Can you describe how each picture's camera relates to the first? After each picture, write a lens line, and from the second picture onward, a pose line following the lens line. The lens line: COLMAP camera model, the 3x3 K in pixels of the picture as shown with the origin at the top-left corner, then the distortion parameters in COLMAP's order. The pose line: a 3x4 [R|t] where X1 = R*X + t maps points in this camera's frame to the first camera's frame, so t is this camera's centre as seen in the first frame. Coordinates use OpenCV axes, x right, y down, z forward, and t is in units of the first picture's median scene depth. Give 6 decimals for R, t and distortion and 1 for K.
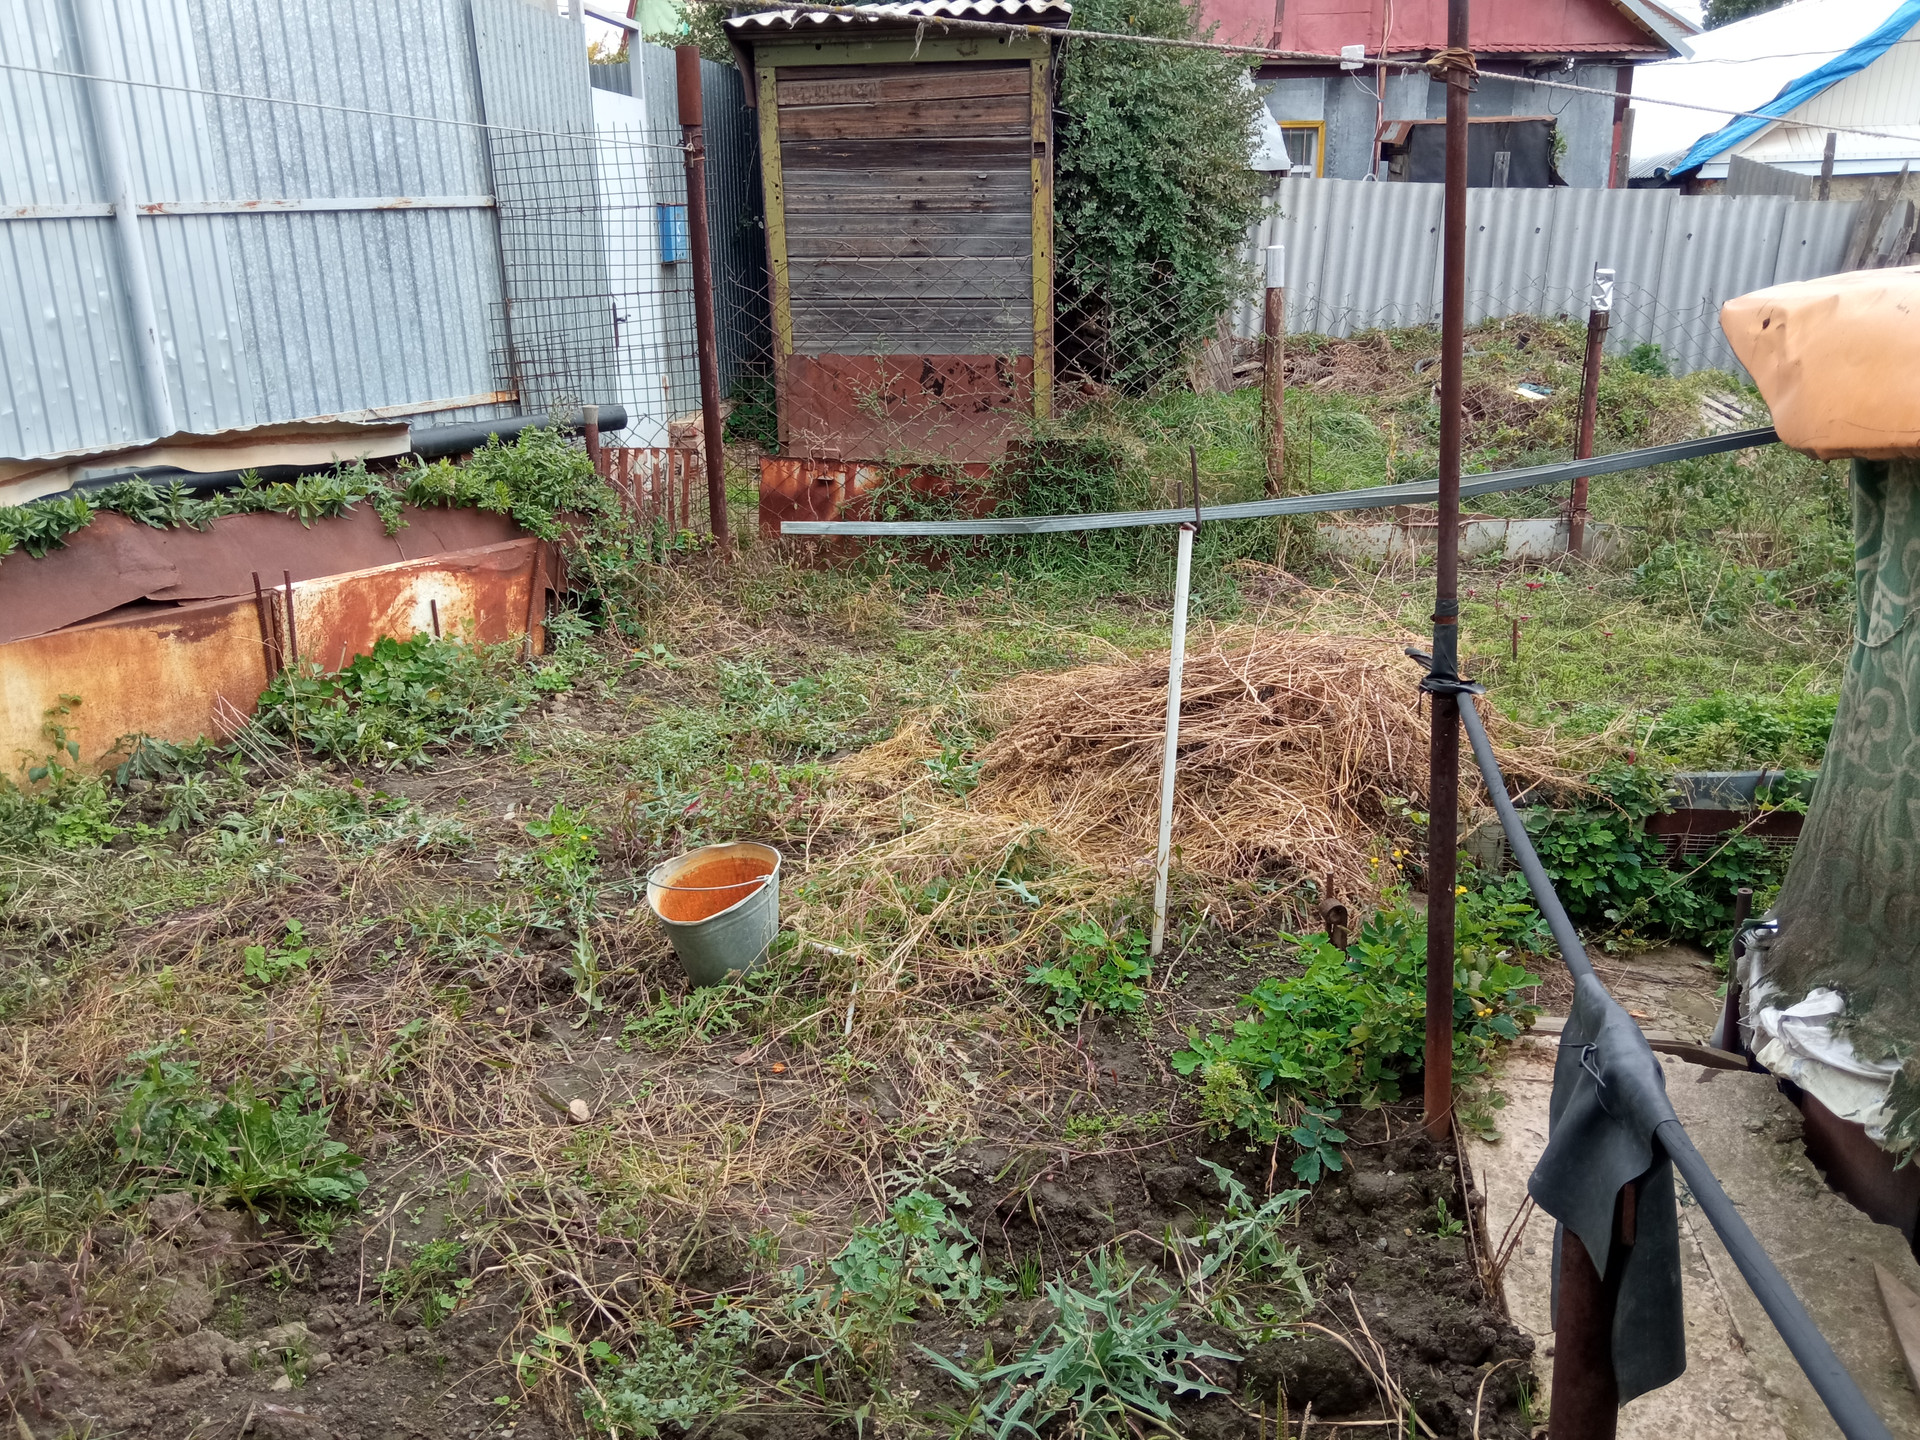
lens RADIAL K [[1547.5, 0, 958.5], [0, 1547.5, 718.0], [0, 0, 1]] dist [0.065607, -0.114726]
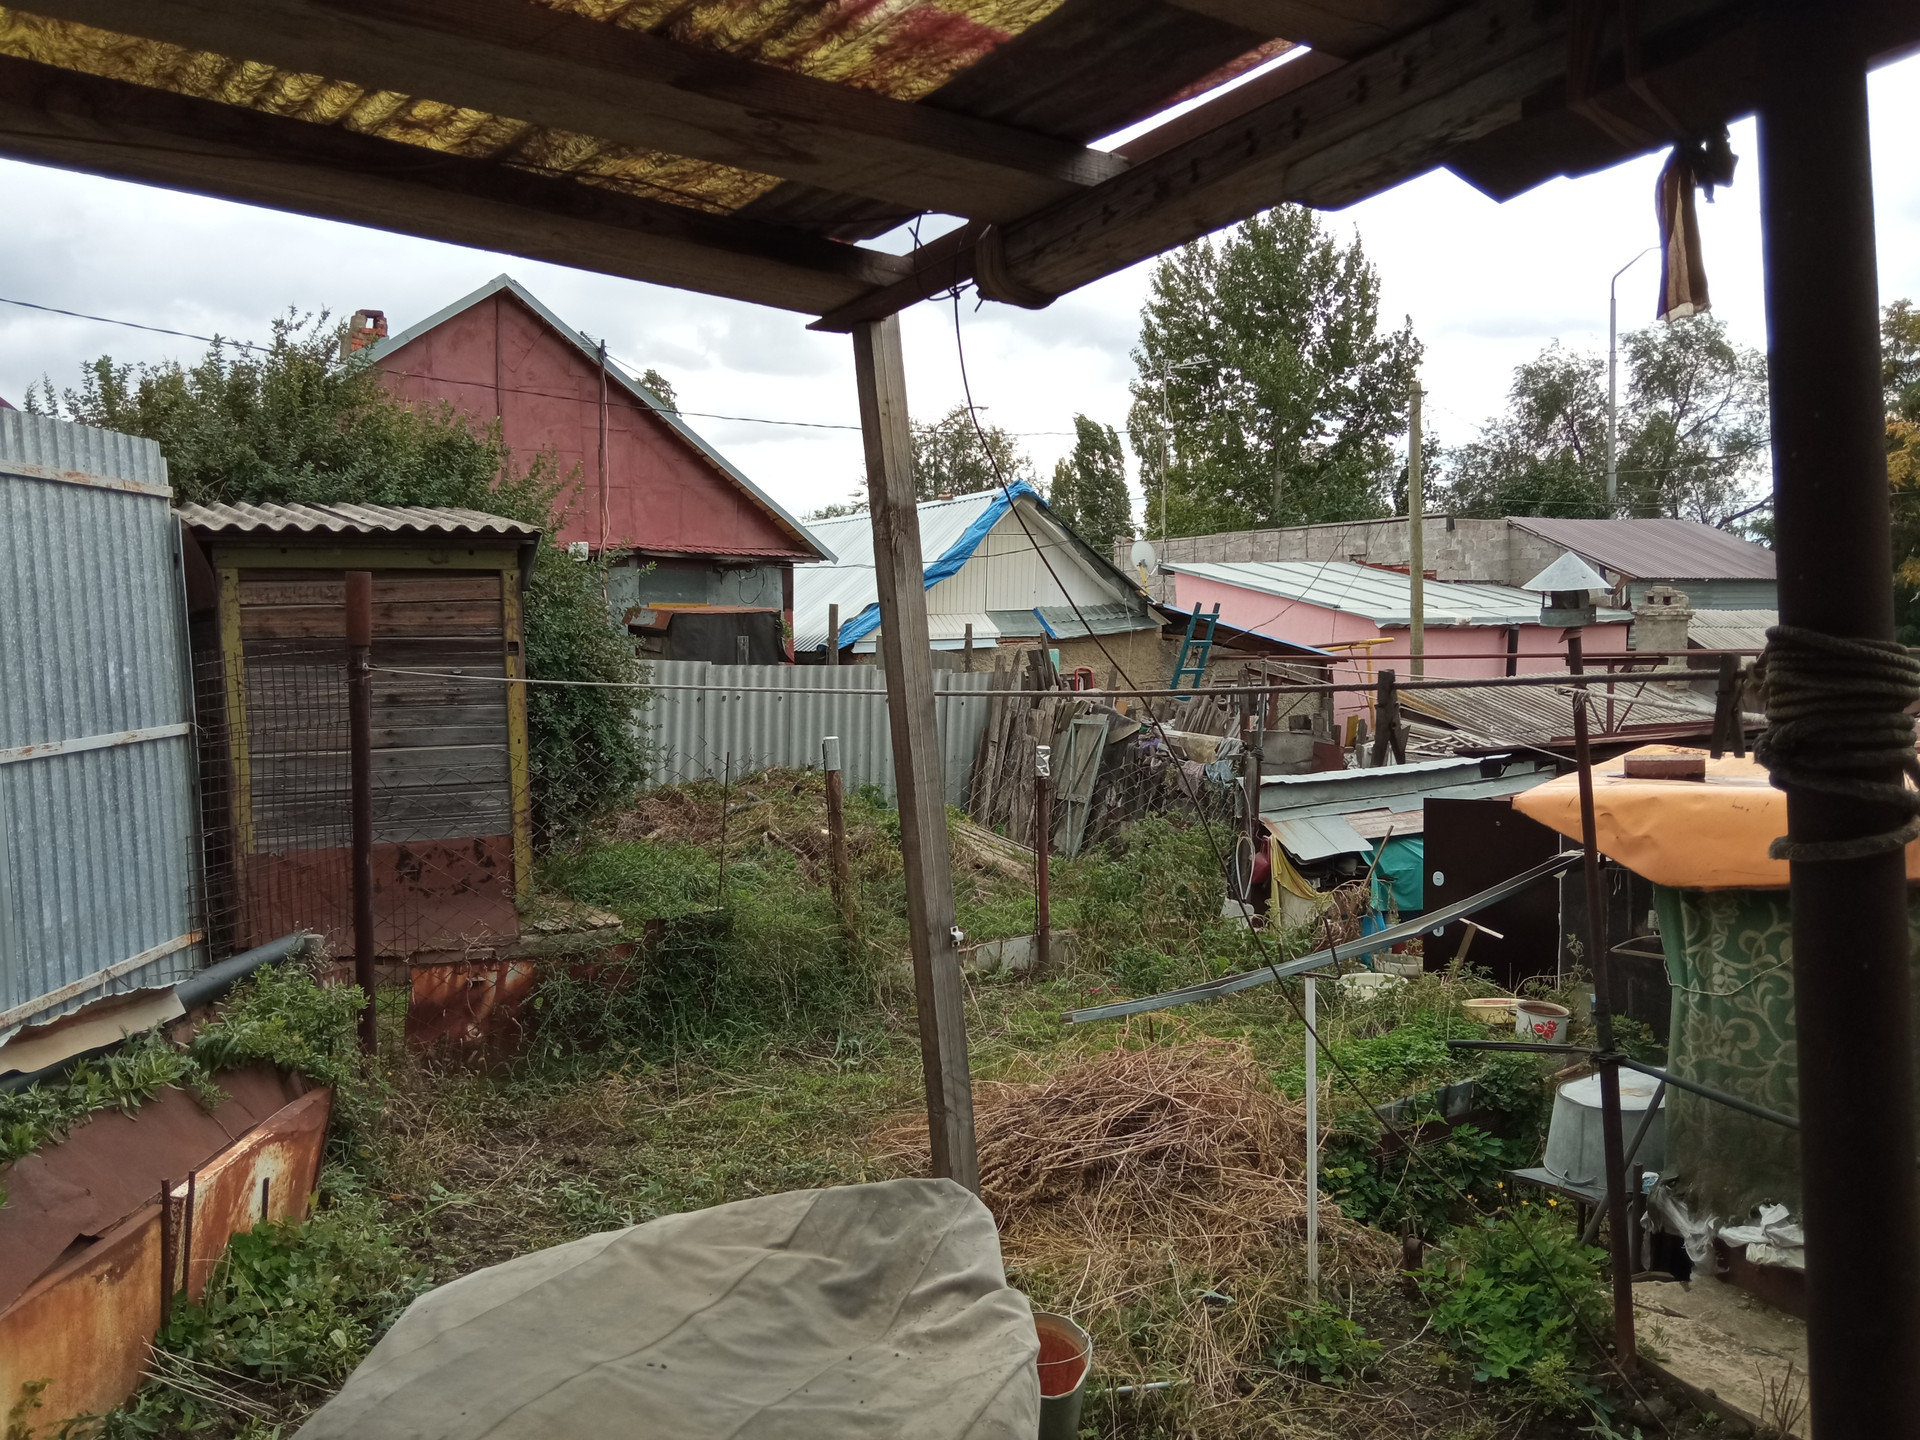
lens RADIAL K [[1547.5, 0, 960.0], [0, 1547.5, 715.6], [0, 0, 1]] dist [0.065607, -0.114726]
pose [[0.784618, -0.027025, 0.619390, -0.450794], [0.190914, 0.961035, -0.199911, -0.059973], [-0.589853, 0.275104, 0.759205, 0.028368]]
